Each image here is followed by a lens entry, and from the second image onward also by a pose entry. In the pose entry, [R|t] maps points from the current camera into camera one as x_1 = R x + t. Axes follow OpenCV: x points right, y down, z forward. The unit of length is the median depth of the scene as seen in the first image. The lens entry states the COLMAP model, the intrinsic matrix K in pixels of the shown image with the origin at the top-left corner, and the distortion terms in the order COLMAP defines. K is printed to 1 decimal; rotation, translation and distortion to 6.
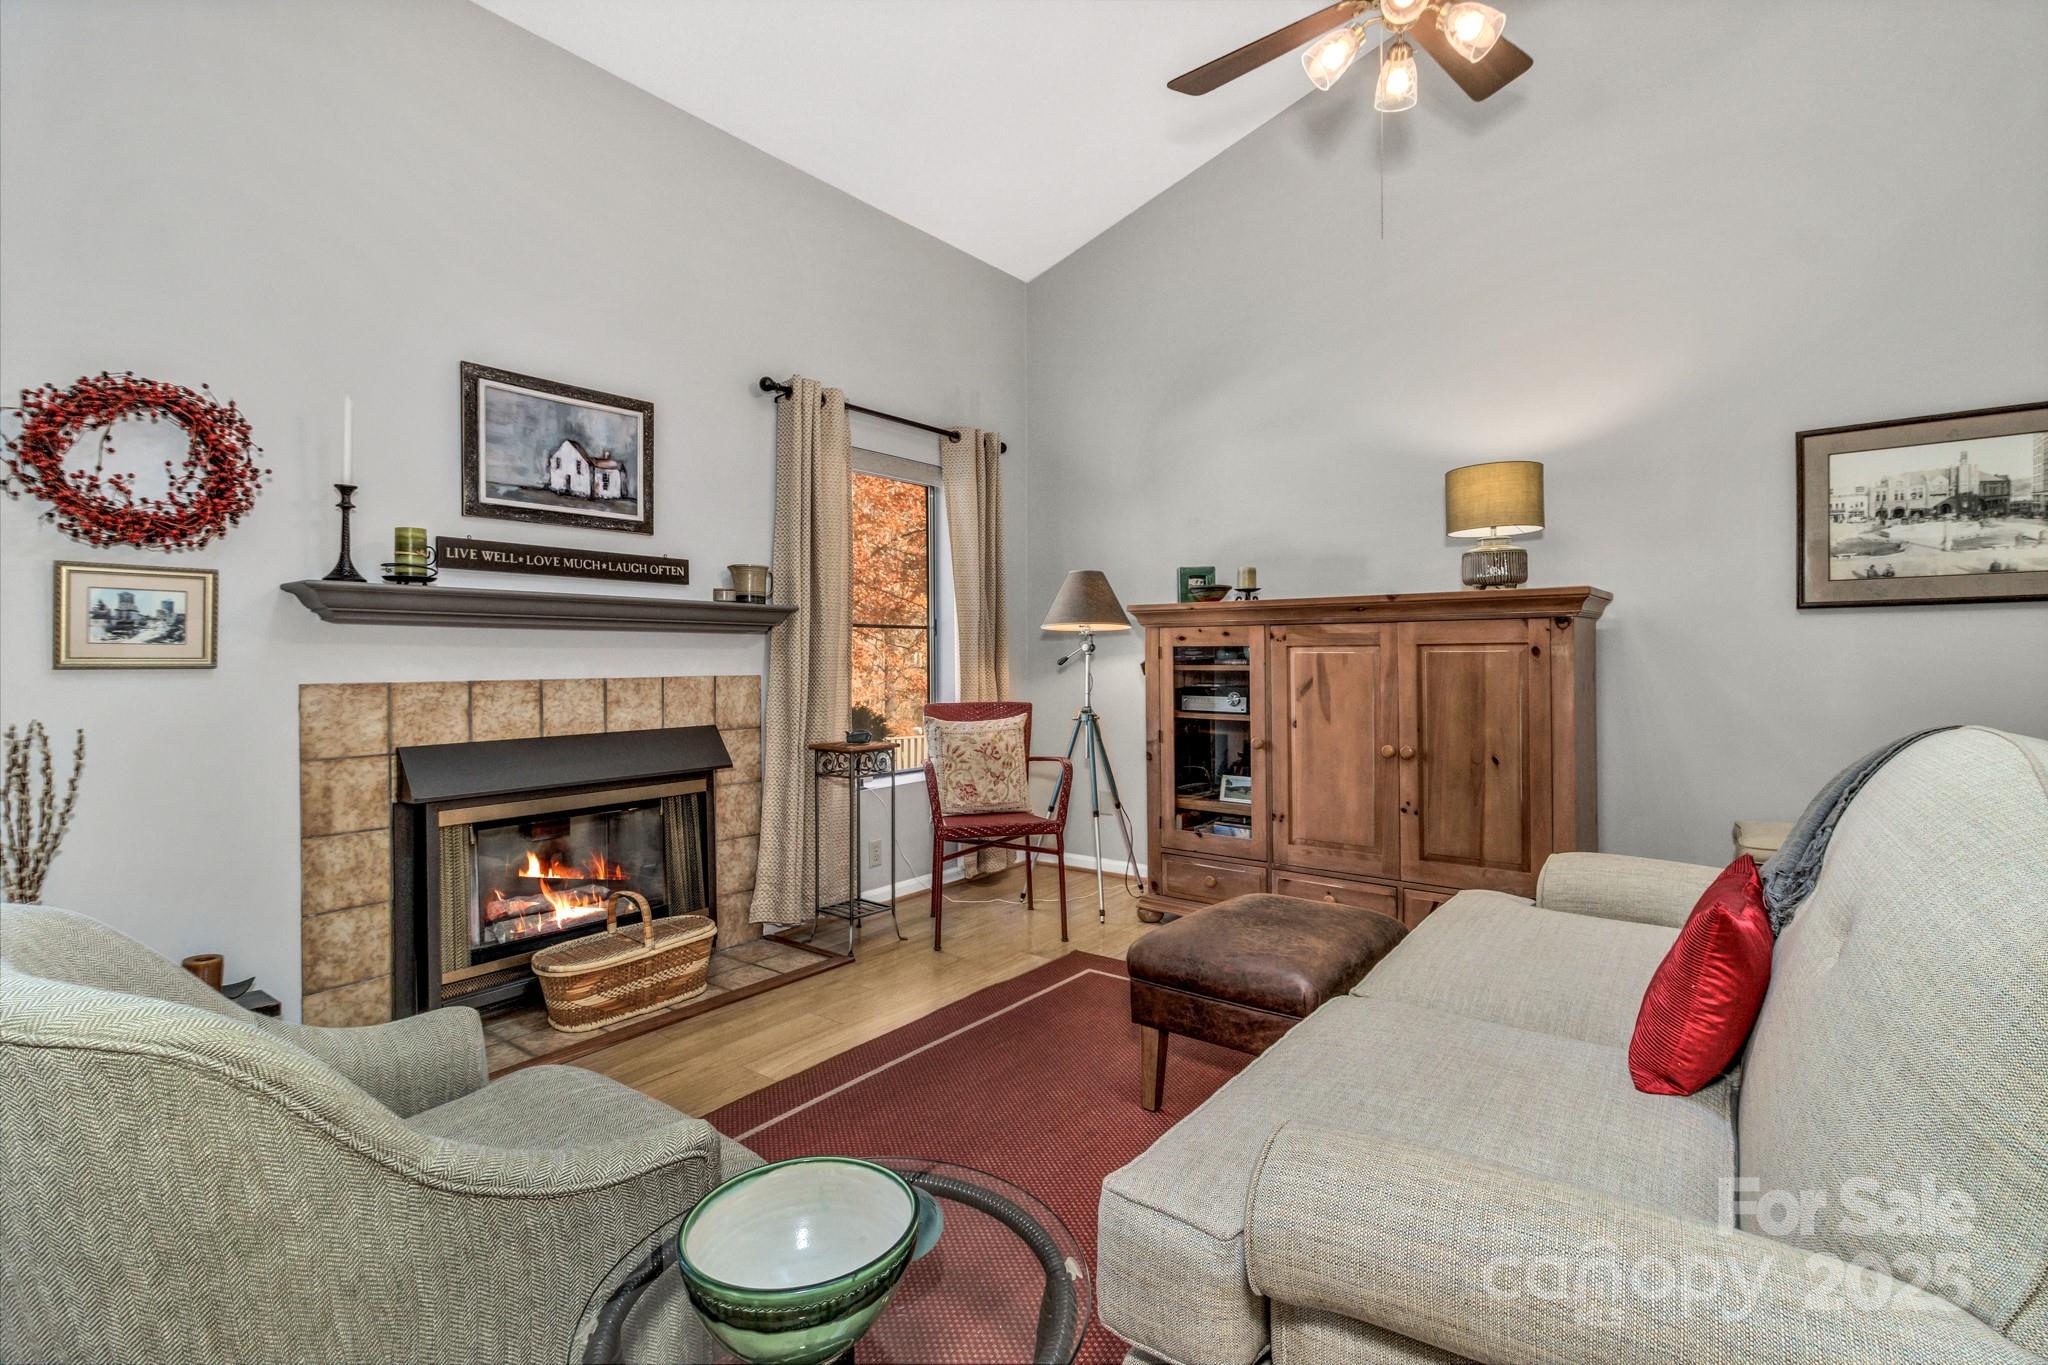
lens RADIAL K [[954.5, 0, 1039.6], [0, 954.5, 659.1], [0, 0, 1]] dist [-0.001511, 0.003502]
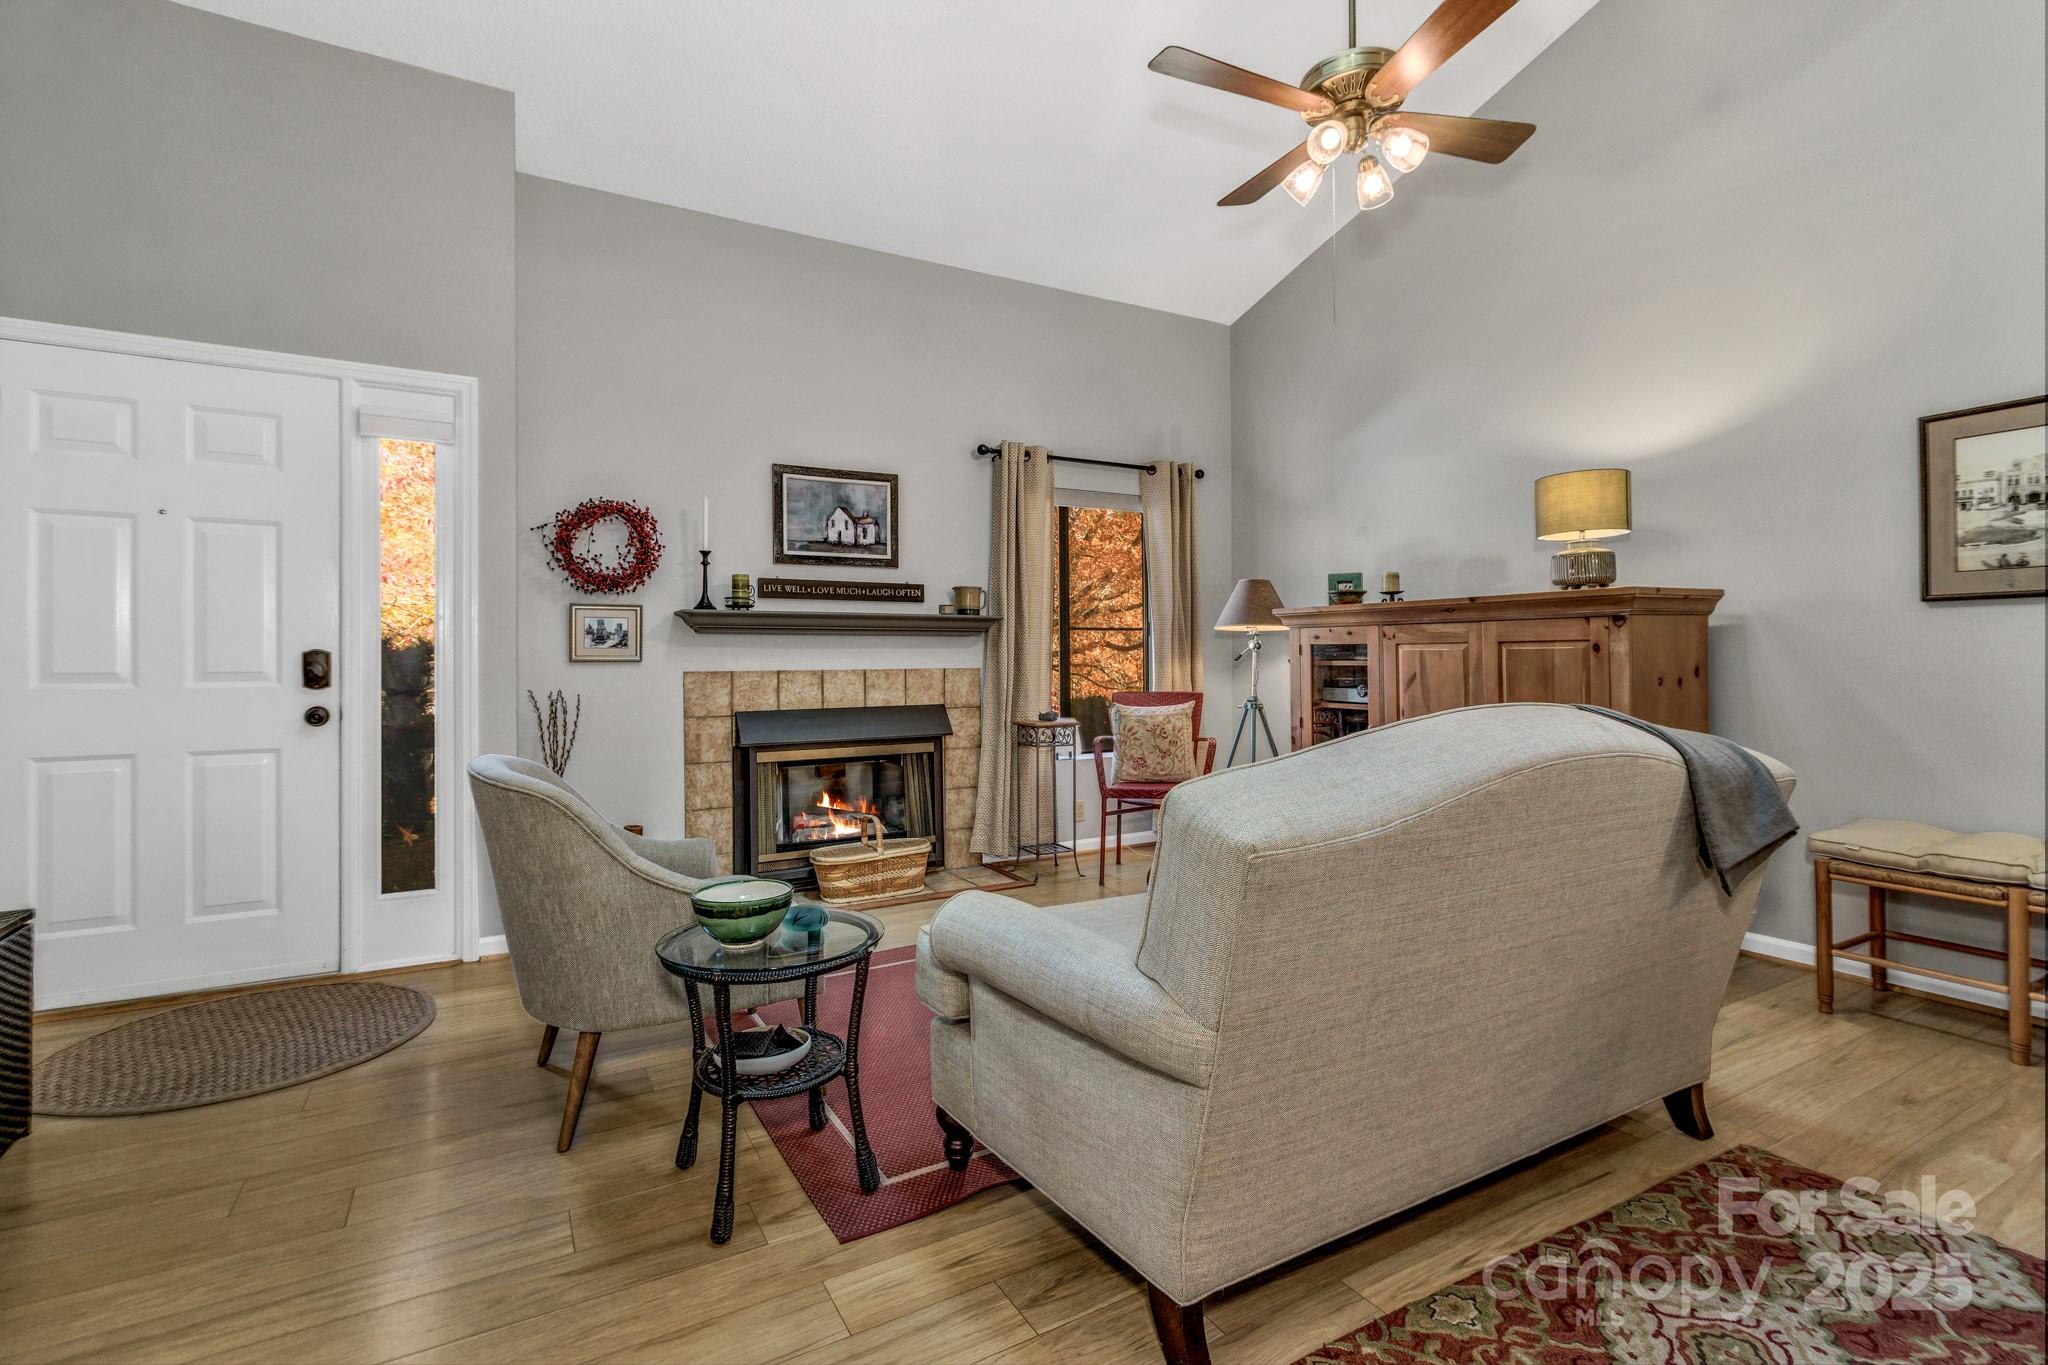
lens RADIAL K [[954.5, 0, 1032.2], [0, 954.5, 661.6], [0, 0, 1]] dist [-0.001511, 0.003502]
pose [[0.919917, 0.000703, -0.392112, 0.335161], [0.001683, 0.999982, 0.005740, 0.000316], [0.392109, -0.005941, 0.919899, -0.224328]]
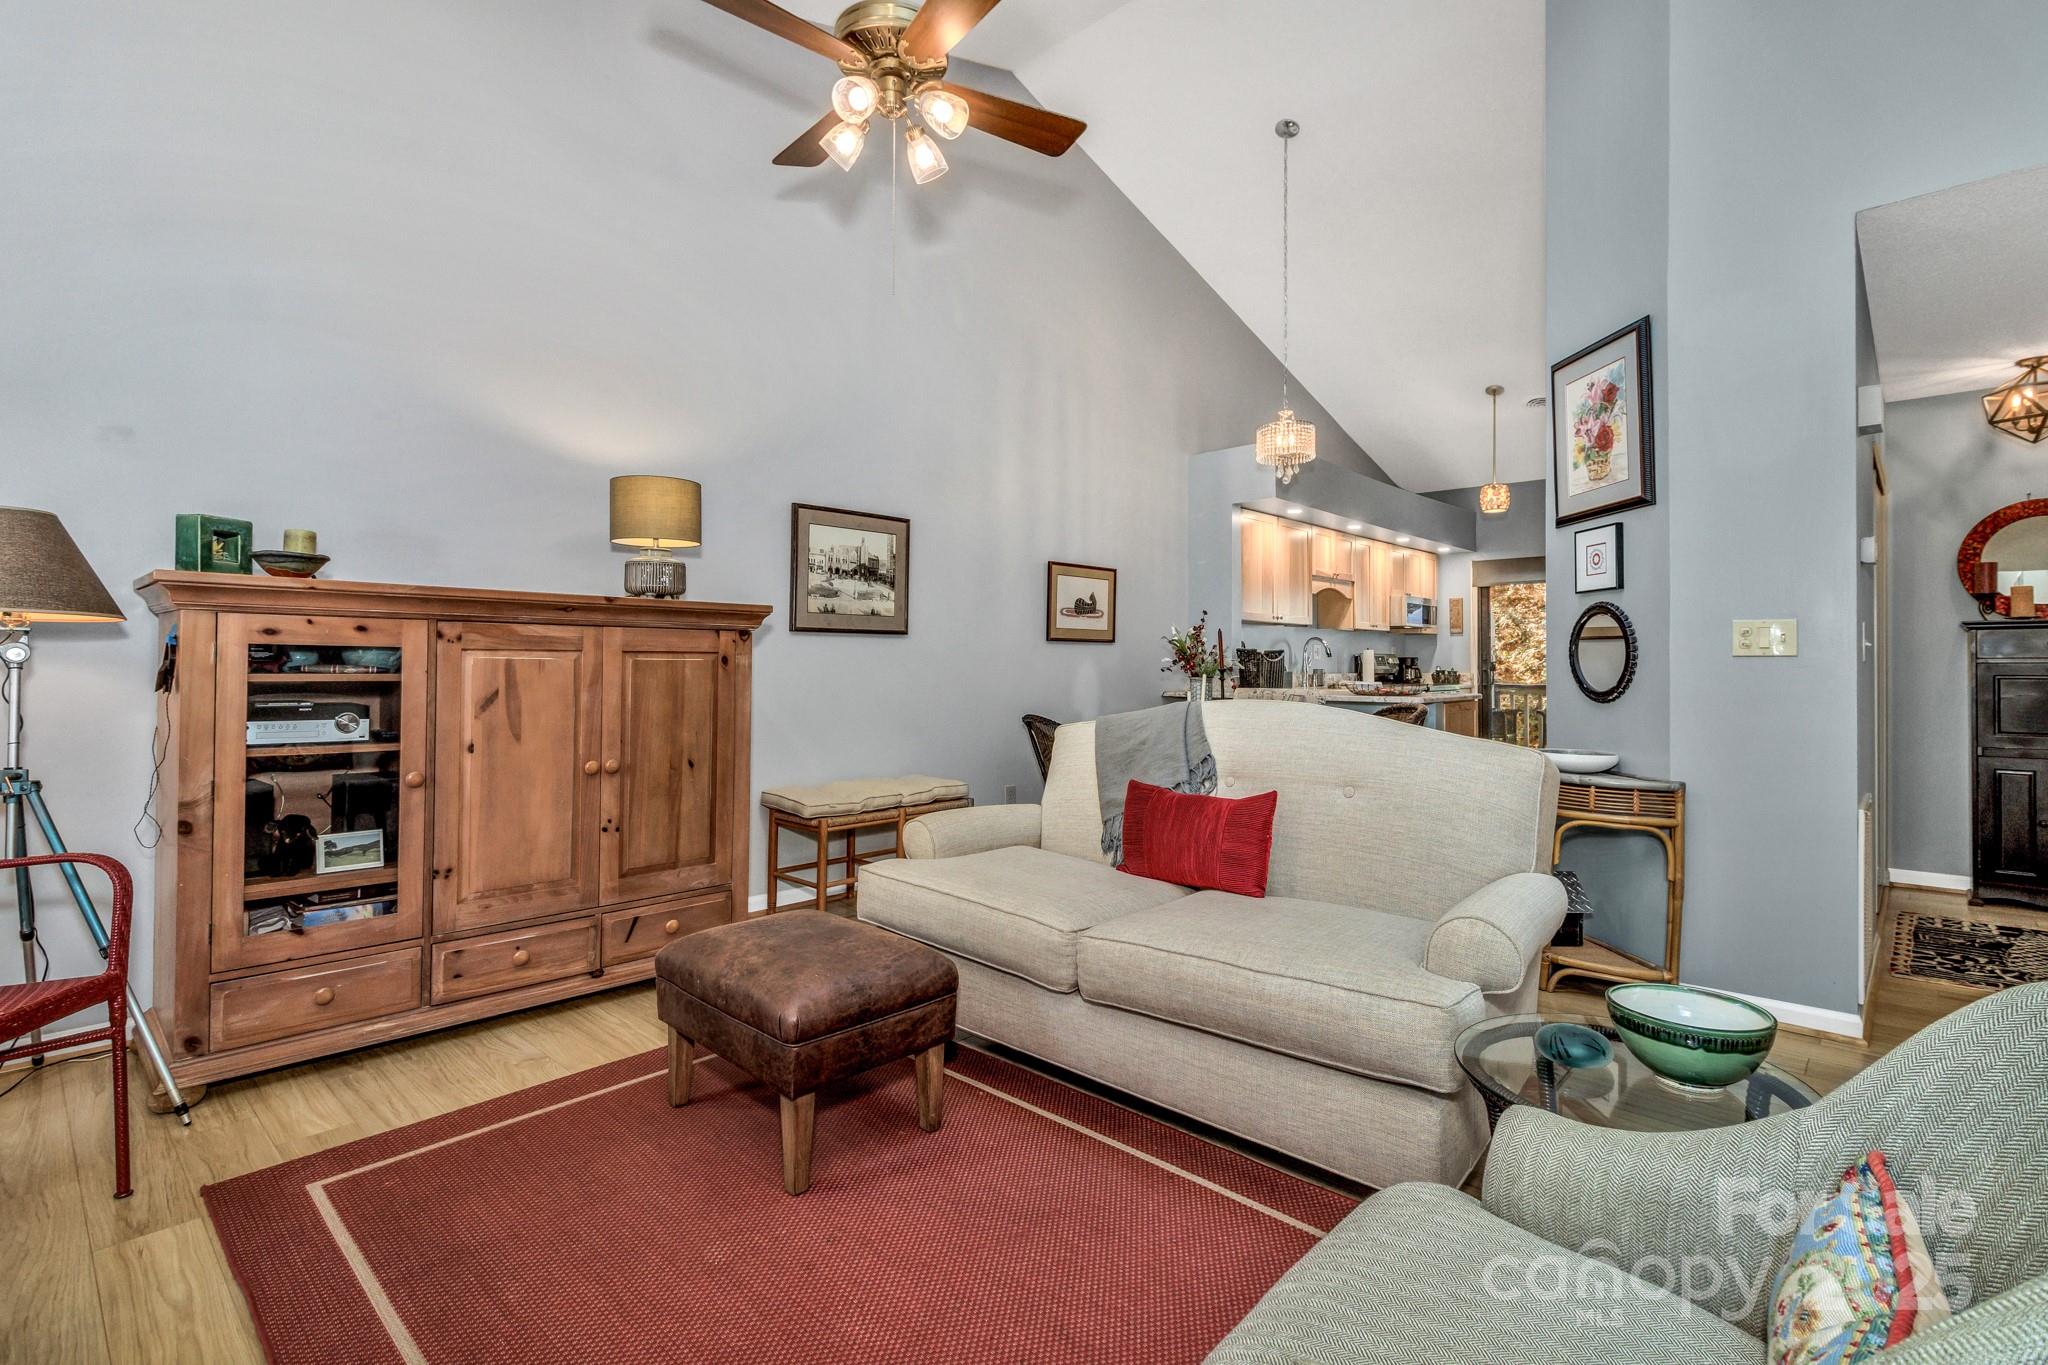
lens RADIAL K [[954.5, 0, 1026.7], [0, 954.5, 656.0], [0, 0, 1]] dist [-0.001511, 0.003502]
pose [[0.094634, 0.015870, 0.995386, -0.515813], [-0.005191, 0.999867, -0.015448, 0.002041], [-0.995499, -0.003705, 0.094704, 0.514115]]
